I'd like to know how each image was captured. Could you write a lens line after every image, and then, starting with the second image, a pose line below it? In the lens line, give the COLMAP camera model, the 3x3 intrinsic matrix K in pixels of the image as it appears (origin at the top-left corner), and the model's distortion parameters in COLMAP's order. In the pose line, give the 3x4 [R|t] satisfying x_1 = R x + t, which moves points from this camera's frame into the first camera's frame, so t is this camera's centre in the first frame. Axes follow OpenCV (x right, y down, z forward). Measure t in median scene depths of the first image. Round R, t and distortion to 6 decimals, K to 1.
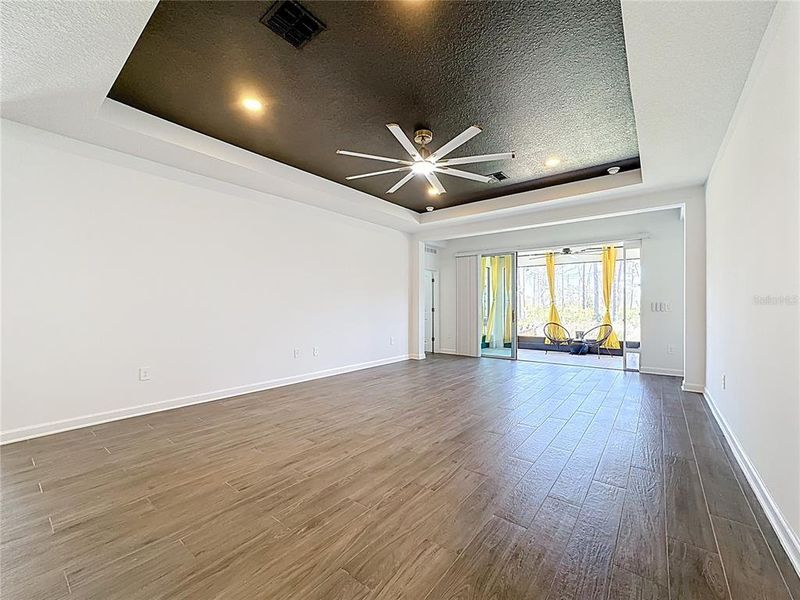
lens RADIAL K [[329.5, 0, 403.3], [0, 329.5, 299.2], [0, 0, 1]] dist [-0.025457, 0.006997]
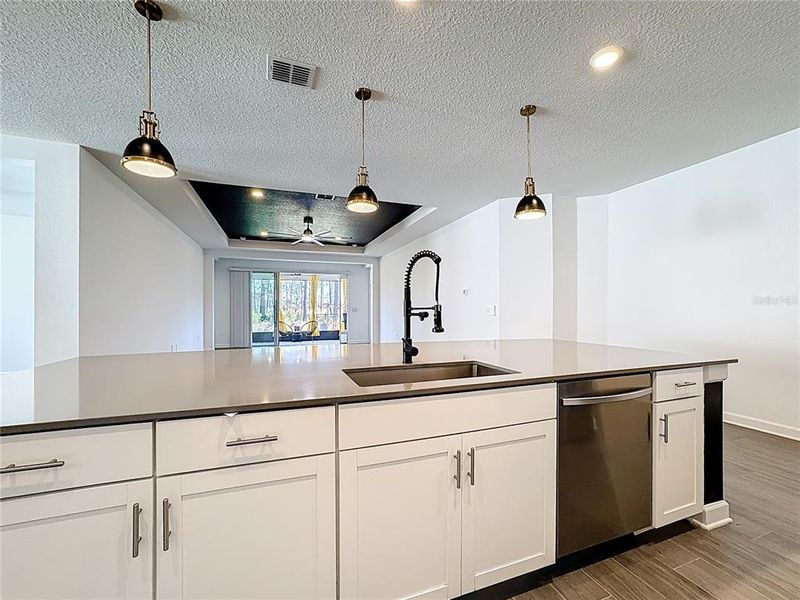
lens RADIAL K [[329.5, 0, 392.6], [0, 329.5, 303.9], [0, 0, 1]] dist [-0.025457, 0.006997]
pose [[0.539229, 0.013388, 0.842053, -0.582746], [-0.007773, 0.999910, -0.010920, 0.007901], [-0.842123, -0.000657, 0.539285, -0.214685]]
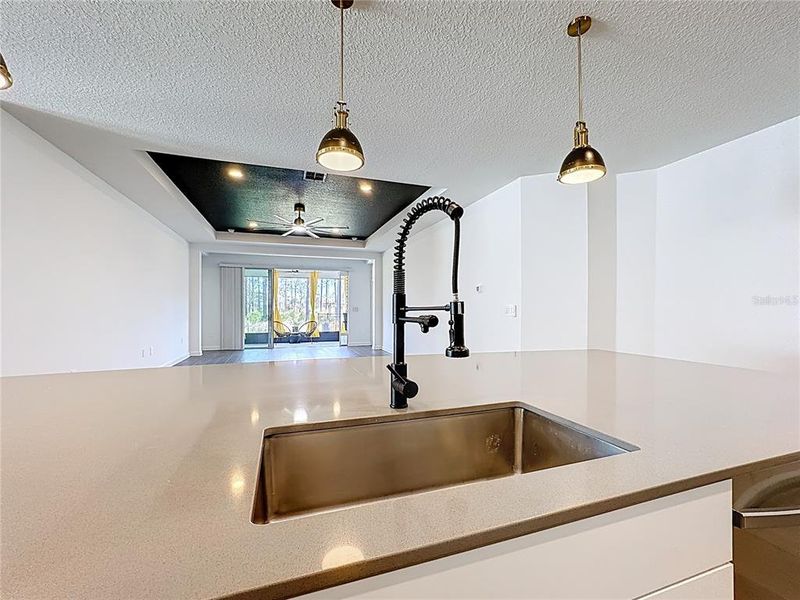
lens RADIAL K [[329.5, 0, 399.9], [0, 329.5, 300.8], [0, 0, 1]] dist [-0.025457, 0.006997]
pose [[0.538445, 0.021184, 0.842395, -0.486890], [-0.010049, 0.999774, -0.018718, 0.007938], [-0.842601, 0.001614, 0.538536, -0.166125]]
